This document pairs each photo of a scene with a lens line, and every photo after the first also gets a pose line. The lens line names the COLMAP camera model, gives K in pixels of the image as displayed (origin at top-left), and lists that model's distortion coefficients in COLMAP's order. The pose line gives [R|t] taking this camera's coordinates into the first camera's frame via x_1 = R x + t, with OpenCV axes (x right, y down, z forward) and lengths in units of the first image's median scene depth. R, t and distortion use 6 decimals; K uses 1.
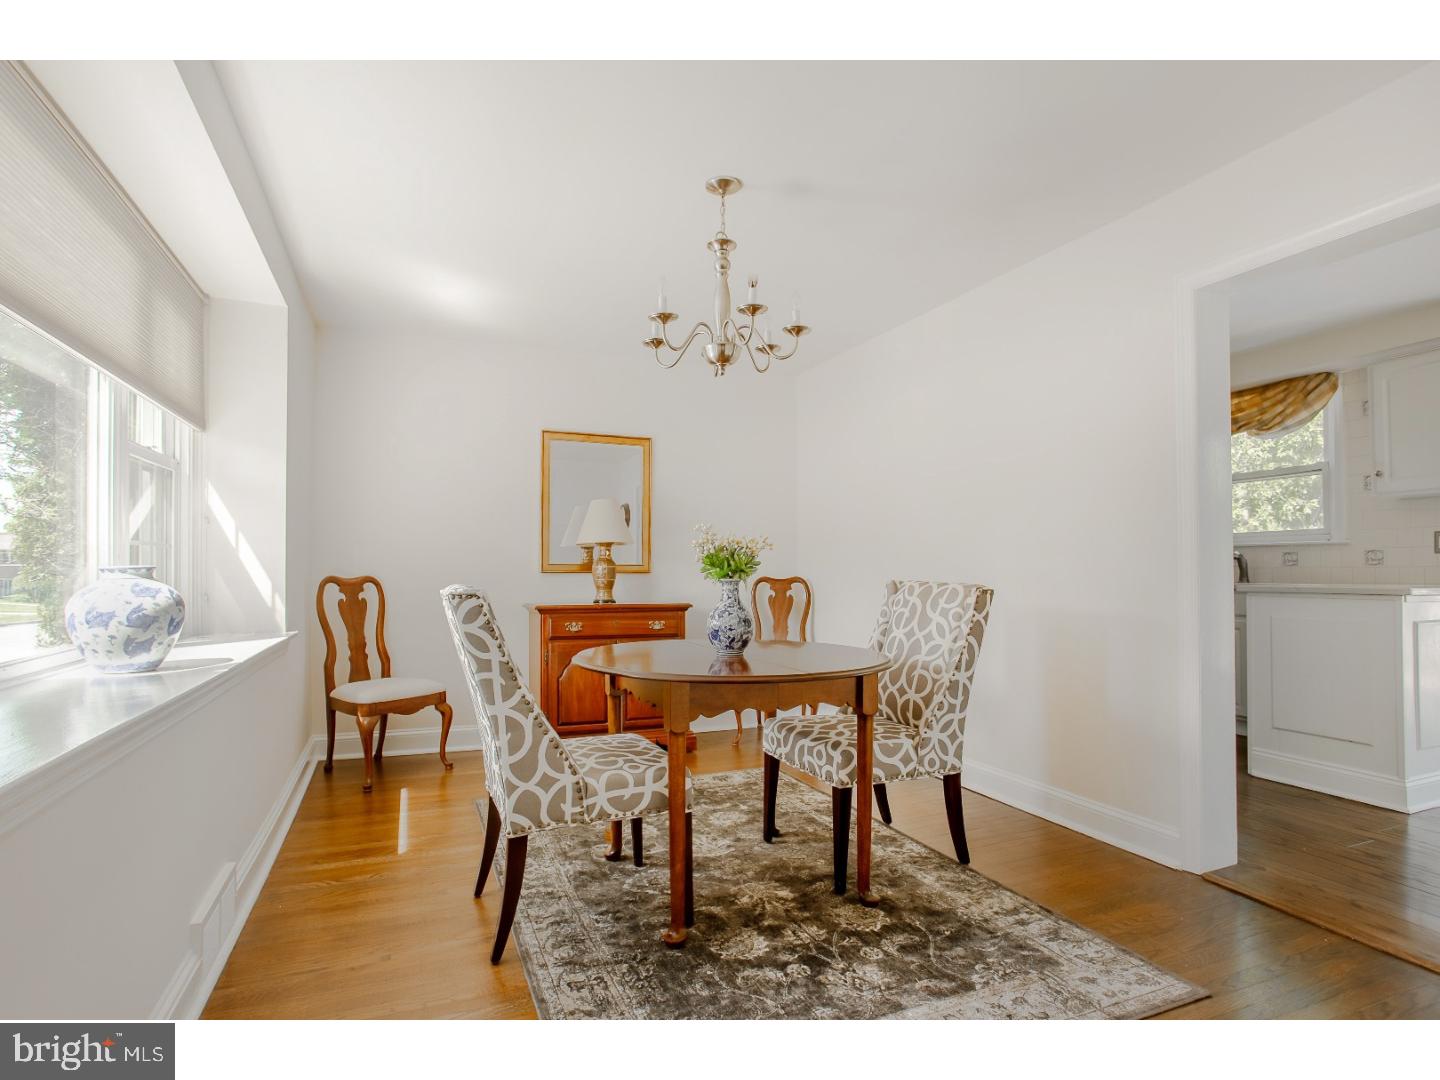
lens RADIAL K [[729.8, 0, 720.0], [0, 729.8, 540.0], [0, 0, 1]] dist [-0.003679, 0.000606]
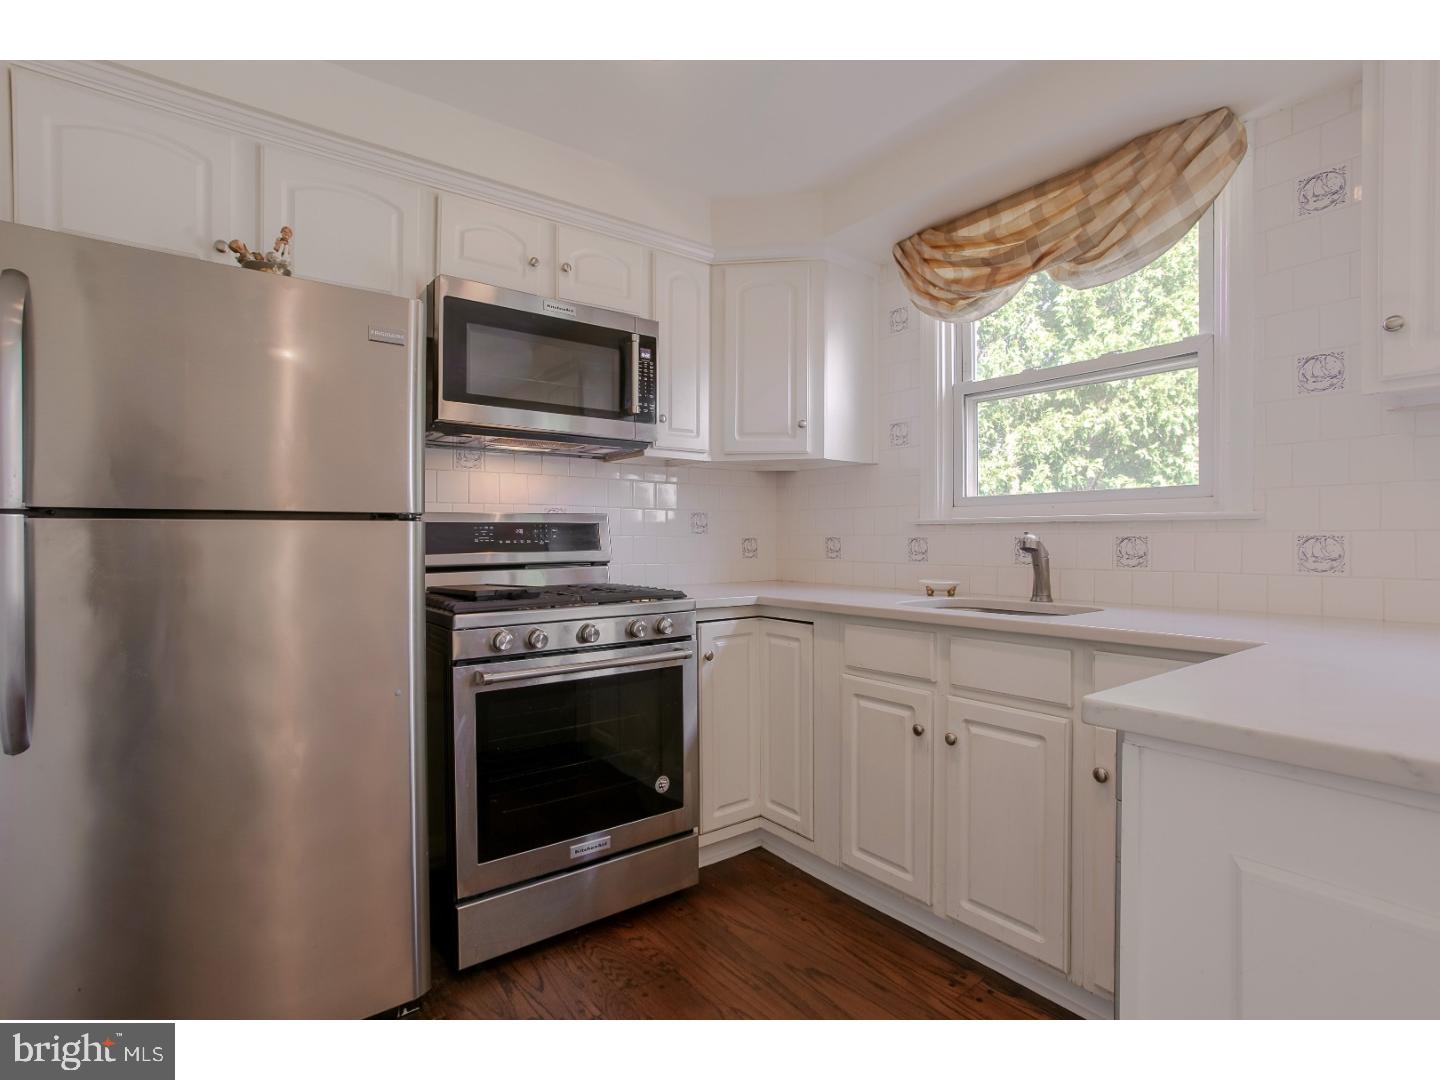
lens RADIAL K [[698.5, 0, 720.0], [0, 698.5, 540.0], [0, 0, 1]] dist [-0.035851, 0.000263]
pose [[0.970144, 0.002980, 0.242512, 0.442831], [-0.013088, 0.999111, 0.040079, 0.005224], [-0.242177, -0.042057, 0.969320, 0.662769]]
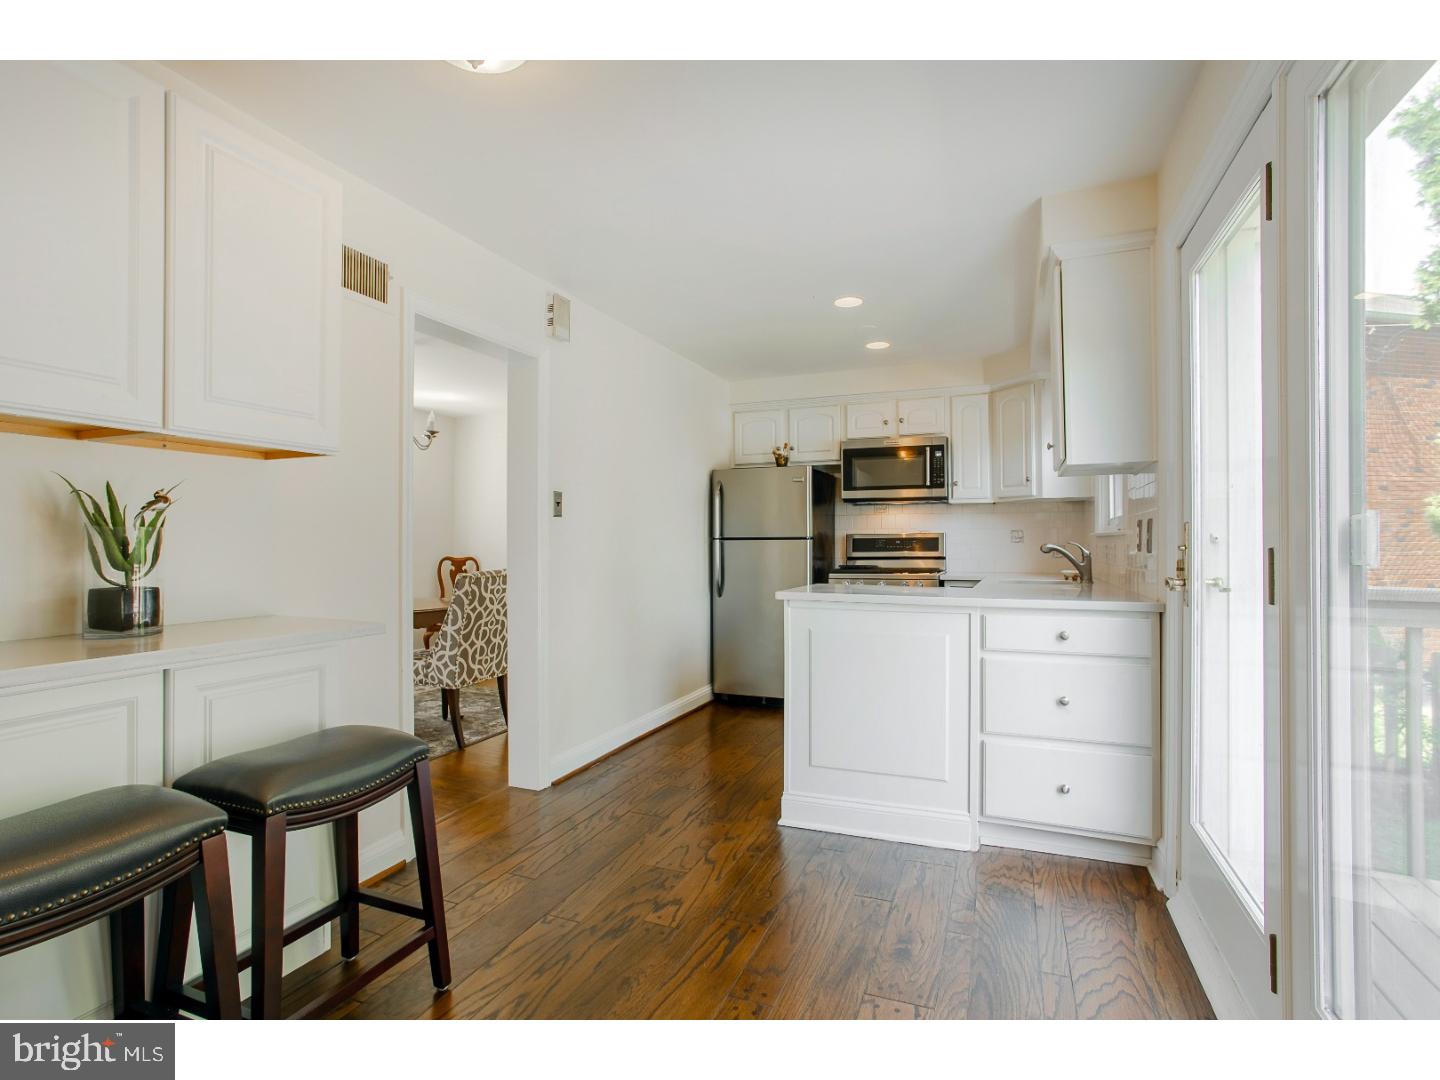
lens RADIAL K [[698.5, 0, 720.0], [0, 698.5, 540.0], [0, 0, 1]] dist [-0.035851, 0.000263]
pose [[0.703384, 0.002019, -0.710807, 1.052001], [0.028728, 0.999098, 0.031266, -0.026245], [0.710229, -0.042411, 0.702692, 0.192112]]
